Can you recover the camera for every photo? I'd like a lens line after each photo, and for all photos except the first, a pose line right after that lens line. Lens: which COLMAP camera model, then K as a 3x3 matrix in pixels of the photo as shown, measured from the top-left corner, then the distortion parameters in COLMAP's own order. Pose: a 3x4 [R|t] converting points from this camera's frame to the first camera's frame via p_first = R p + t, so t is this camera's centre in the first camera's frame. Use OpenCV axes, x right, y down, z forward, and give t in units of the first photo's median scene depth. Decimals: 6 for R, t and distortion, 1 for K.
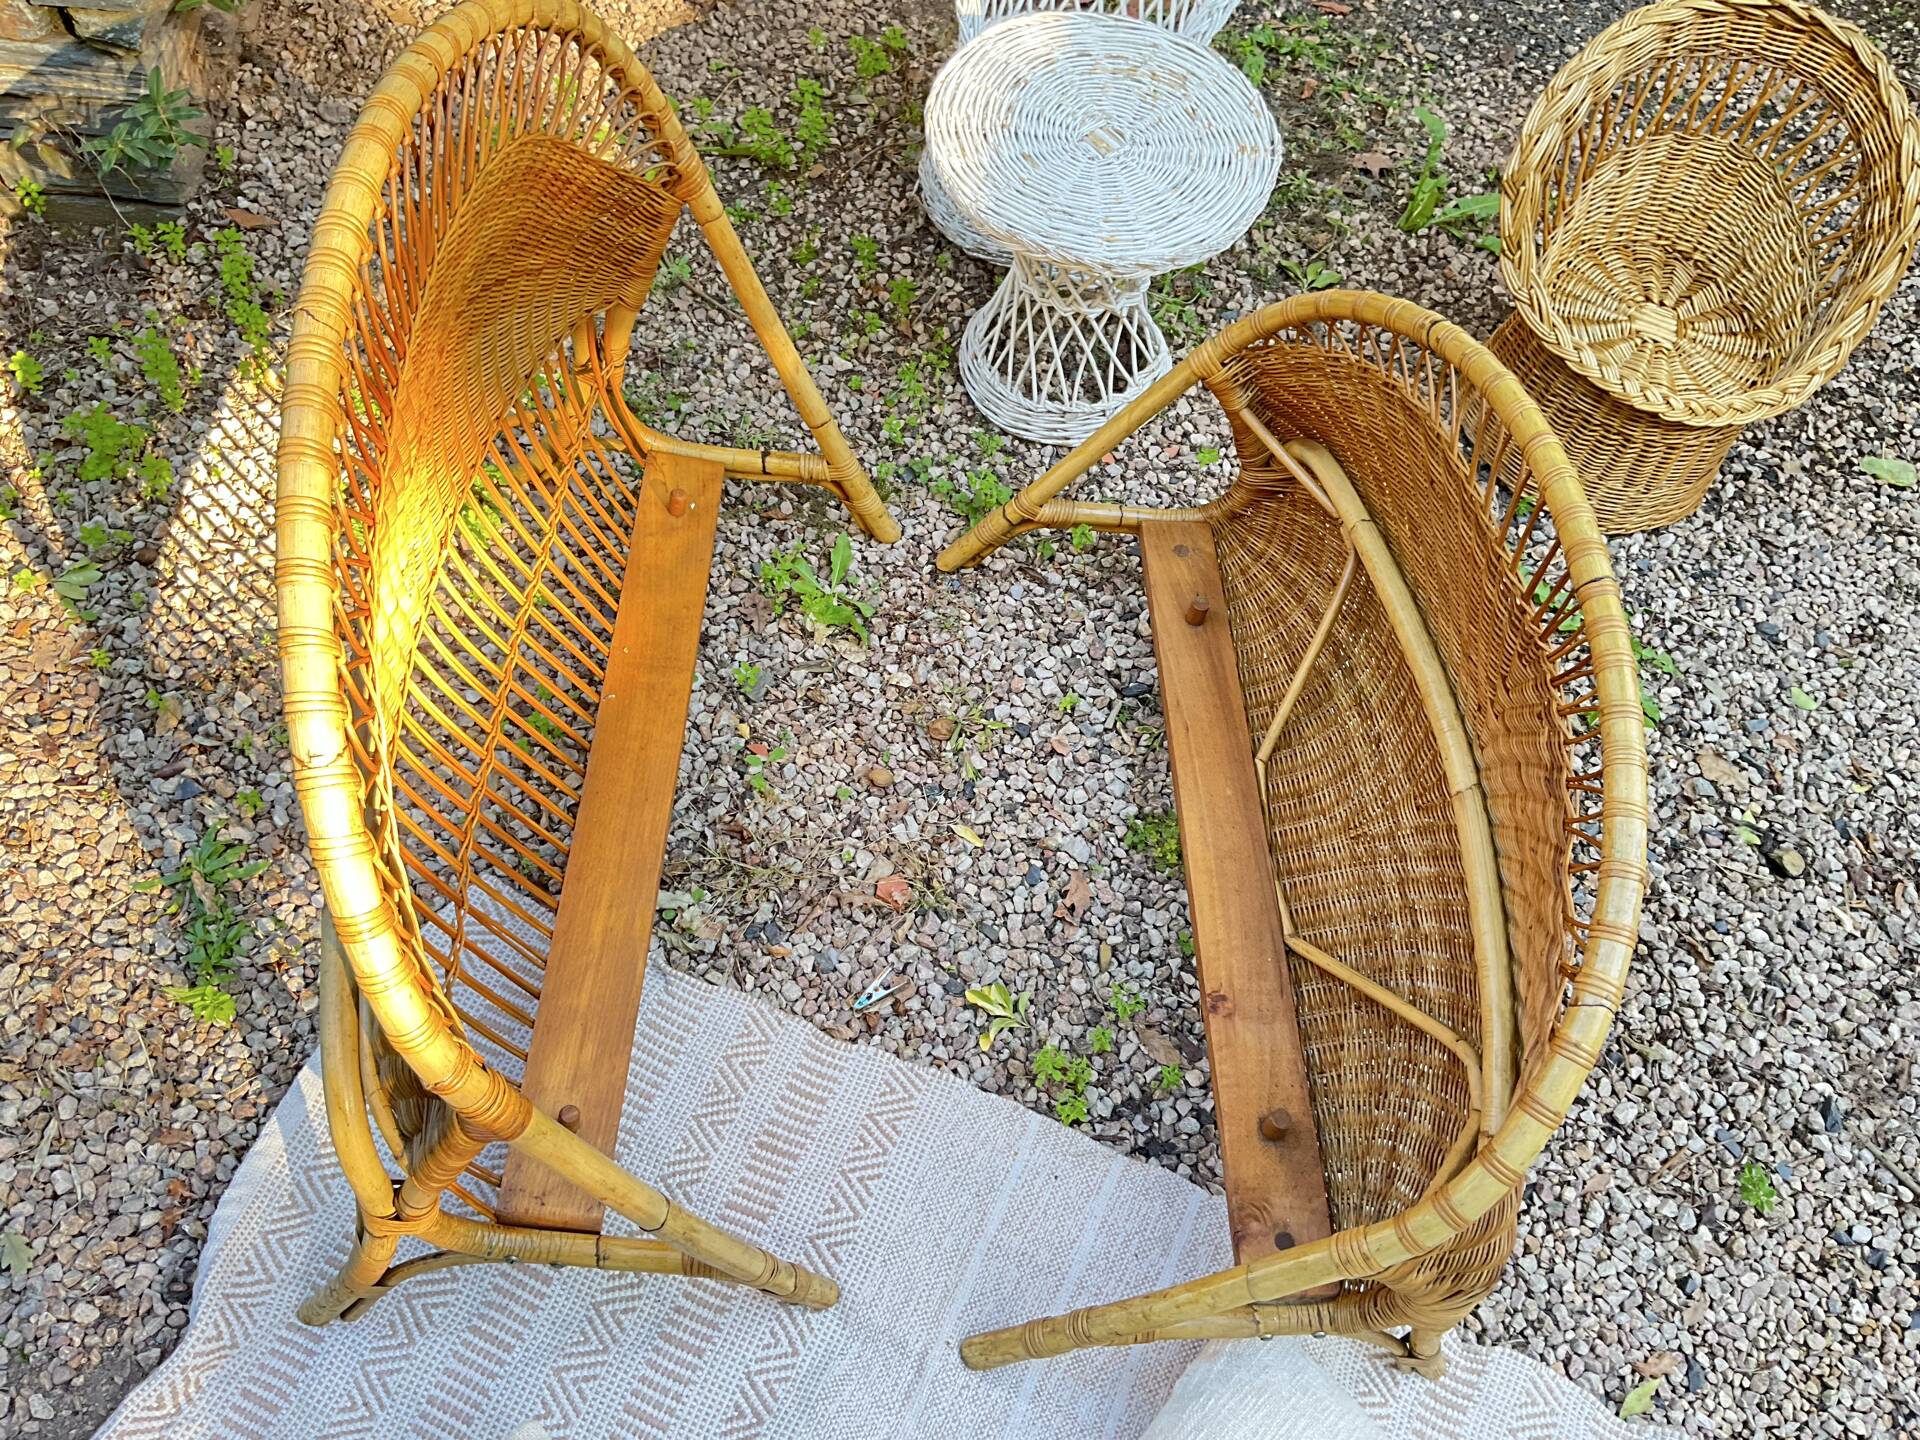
lens RADIAL K [[1595.7, 0, 959.2], [0, 1595.7, 730.2], [0, 0, 1]] dist [0.041342, -0.090805]
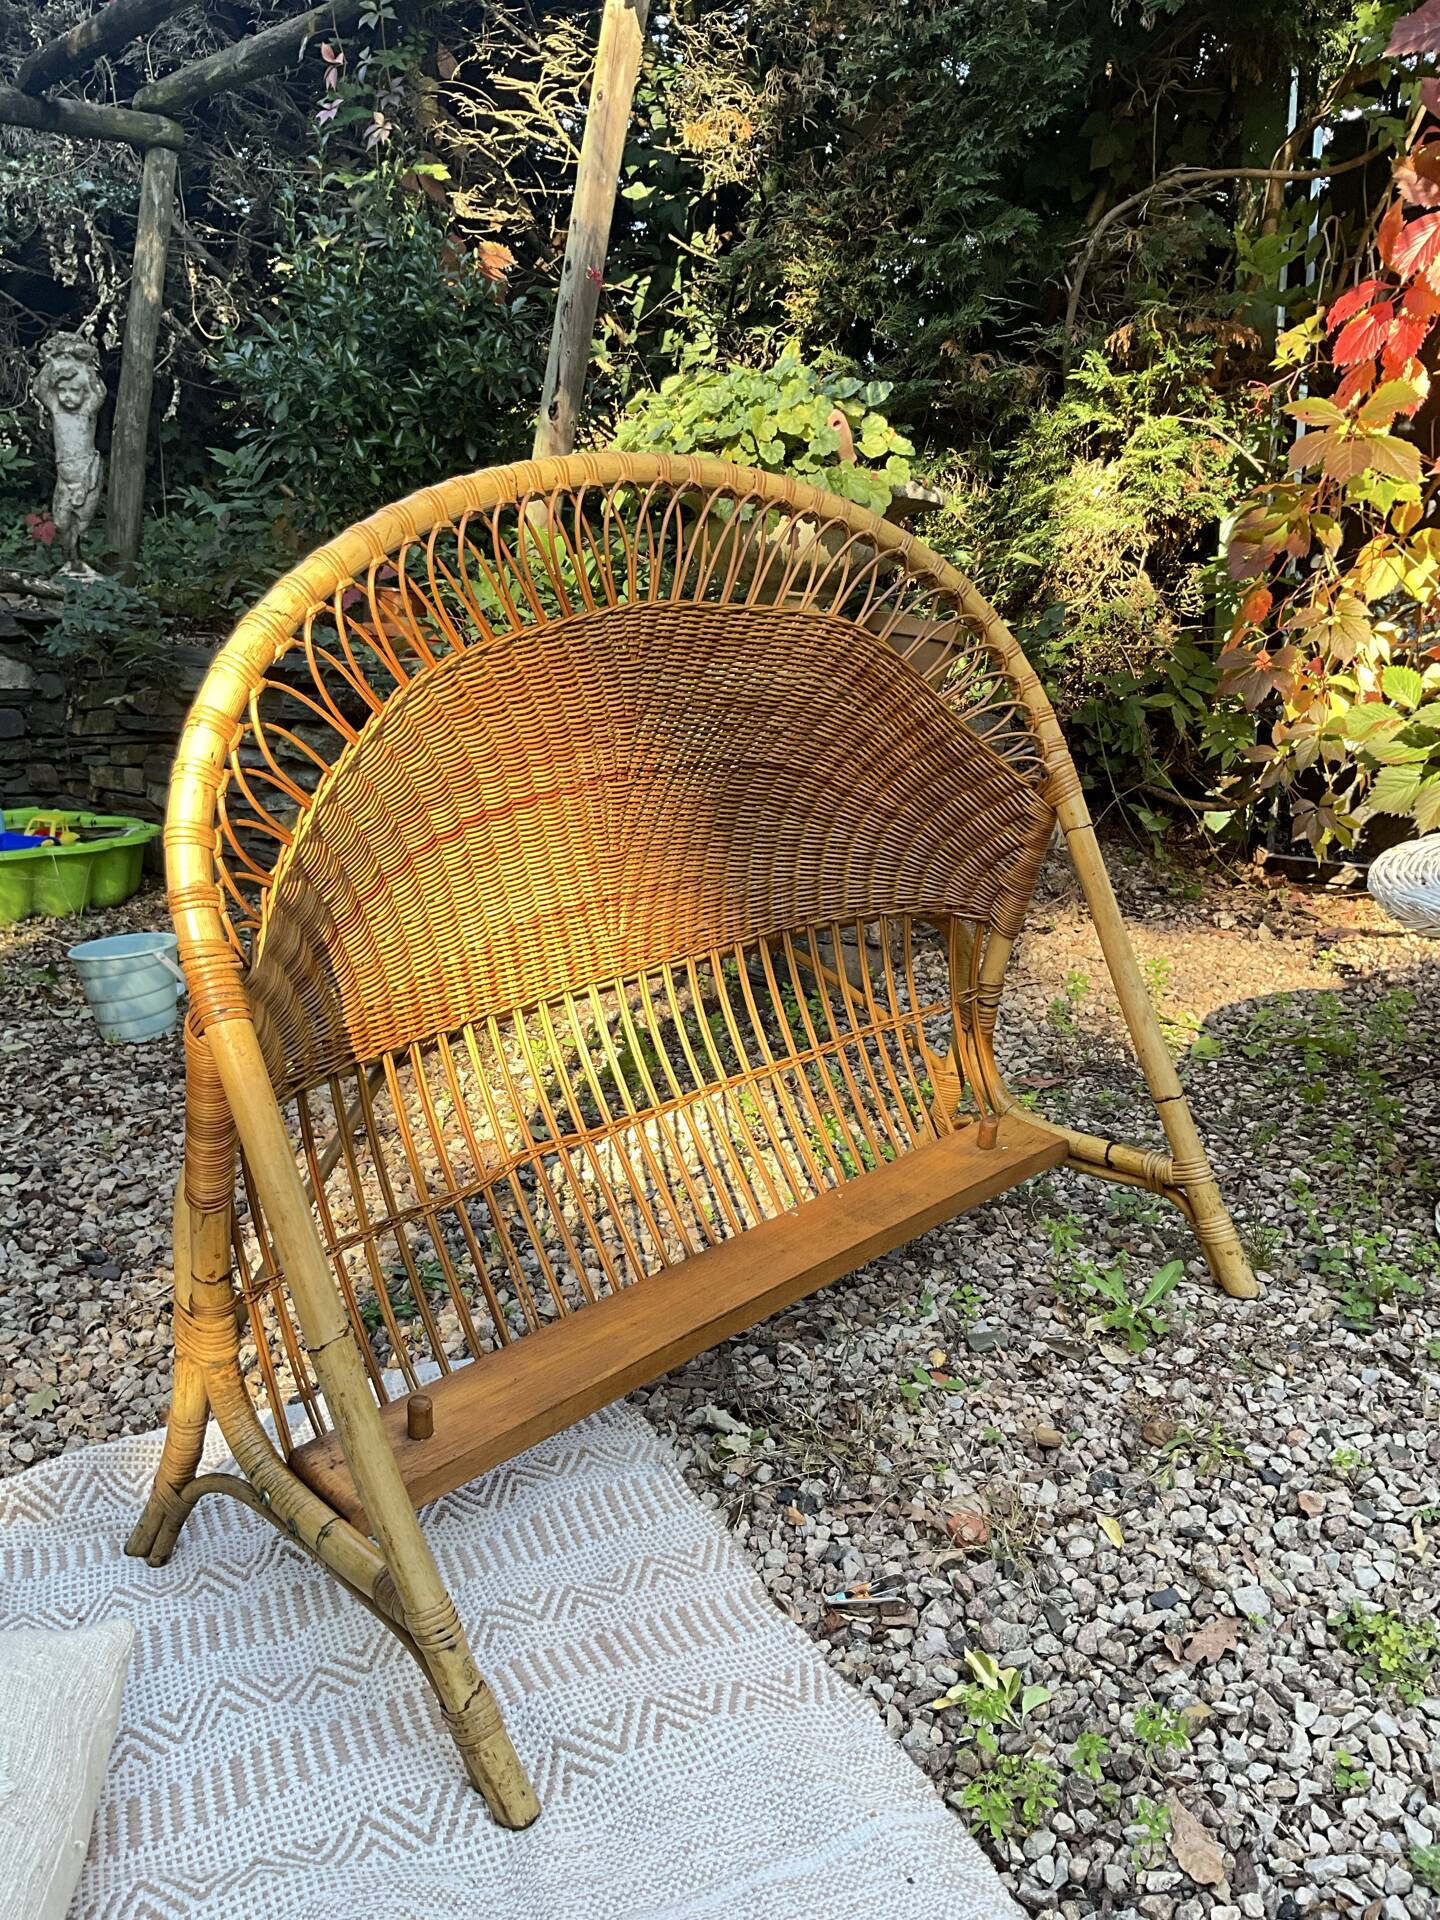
lens RADIAL K [[1595.7, 0, 711.5], [0, 1595.7, 957.6], [0, 0, 1]] dist [0.041342, -0.090805]
pose [[0.707153, 0.053657, -0.705022, 0.360647], [-0.515662, 0.721354, -0.462321, 0.295941], [0.483764, 0.690485, 0.537776, 0.337634]]
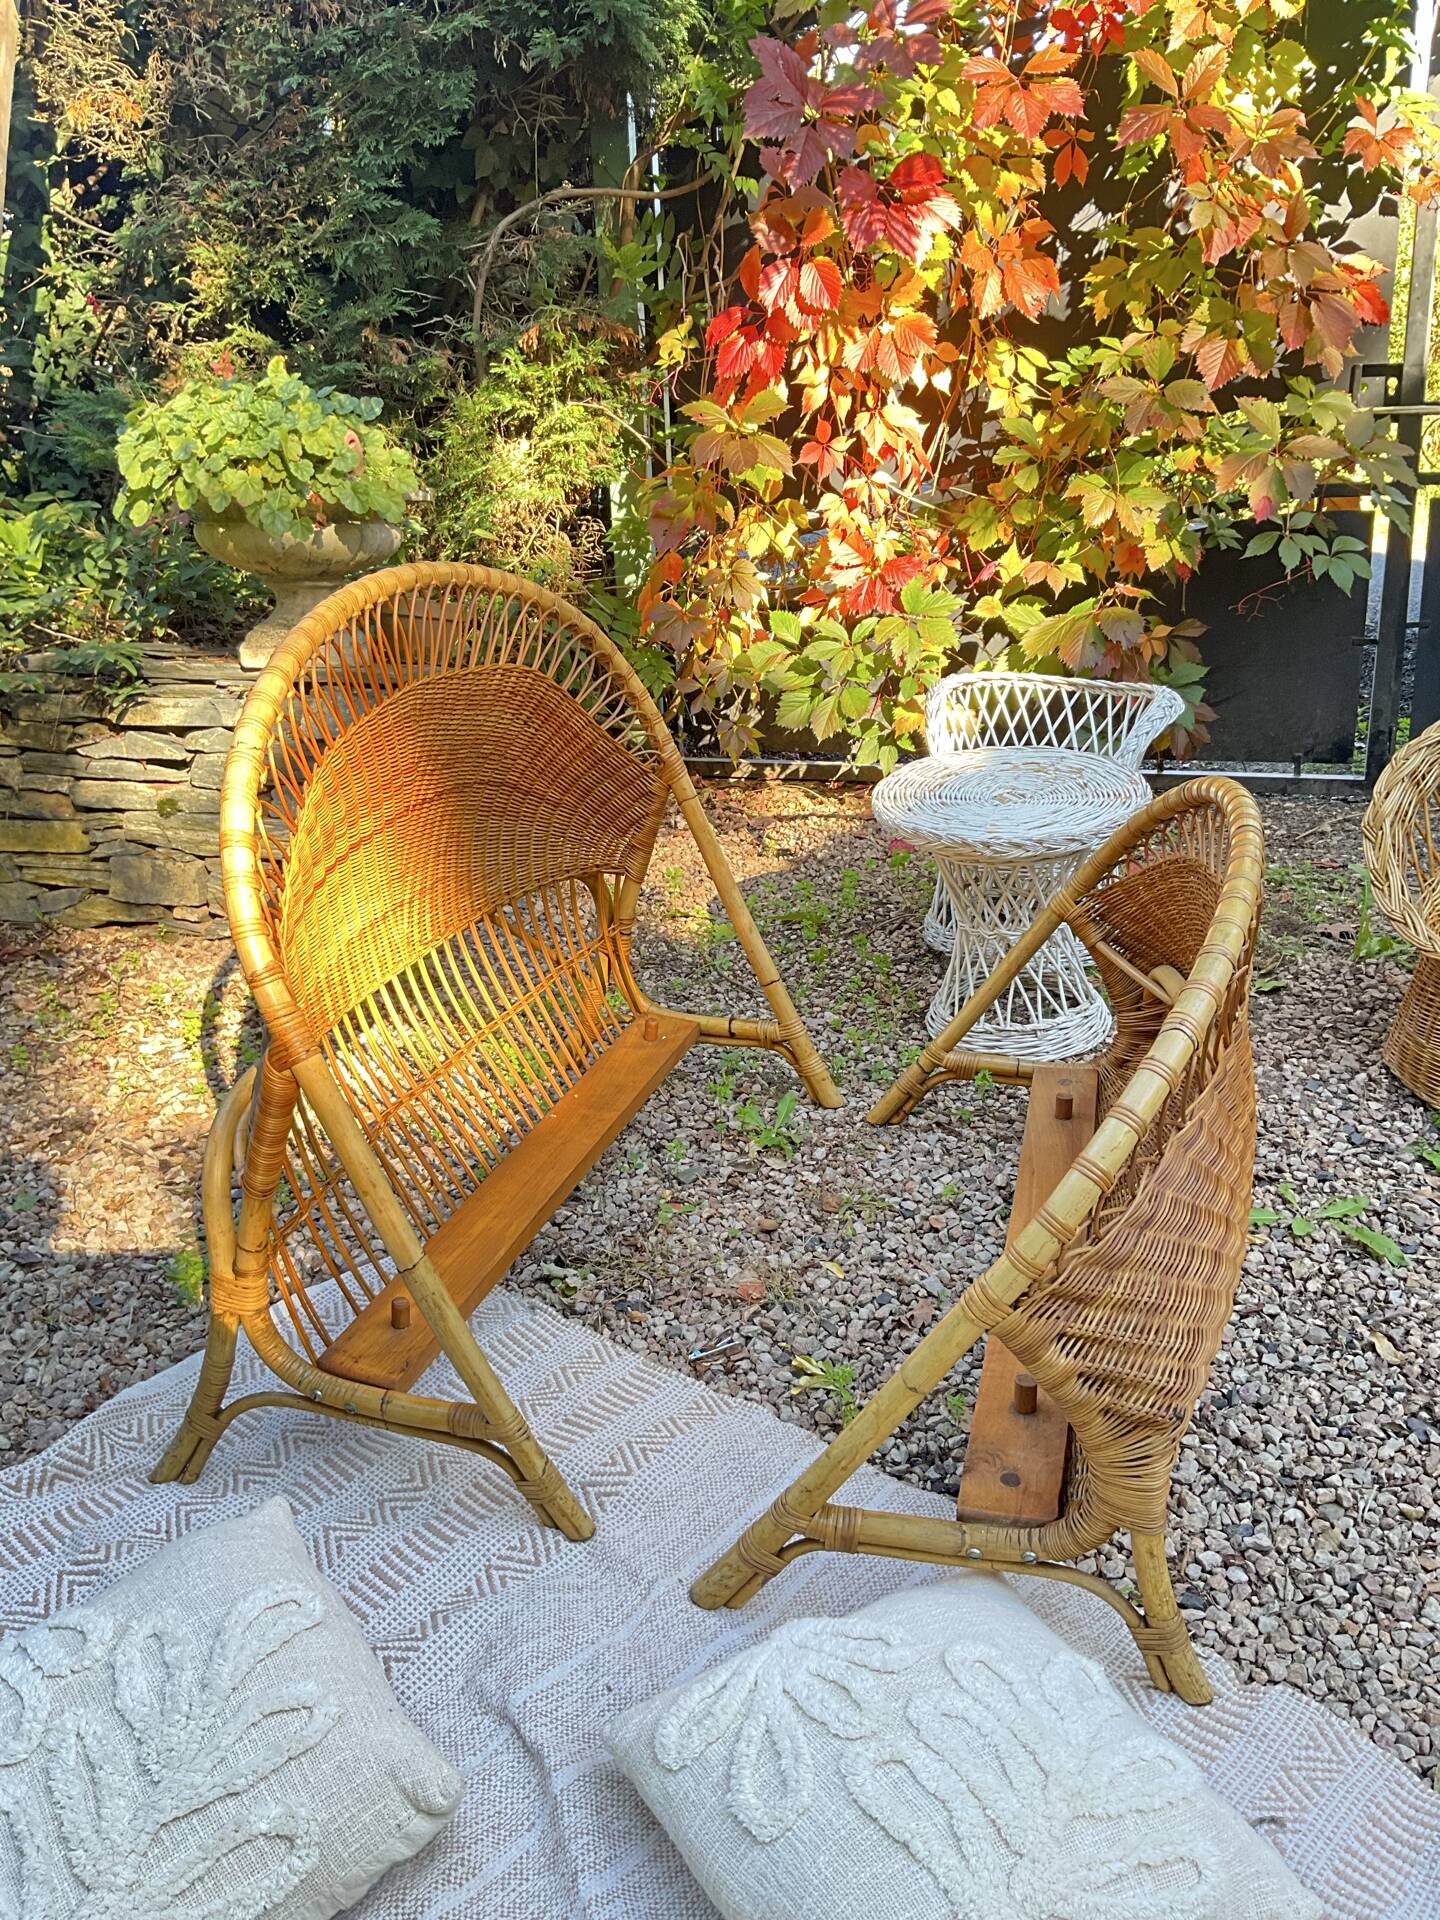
lens RADIAL K [[1595.7, 0, 726.9], [0, 1595.7, 974.3], [0, 0, 1]] dist [0.041342, -0.090805]
pose [[0.945983, -0.028561, -0.322955, 0.289111], [-0.161693, 0.821834, -0.546301, 0.497532], [0.281018, 0.569011, 0.772823, 0.009015]]
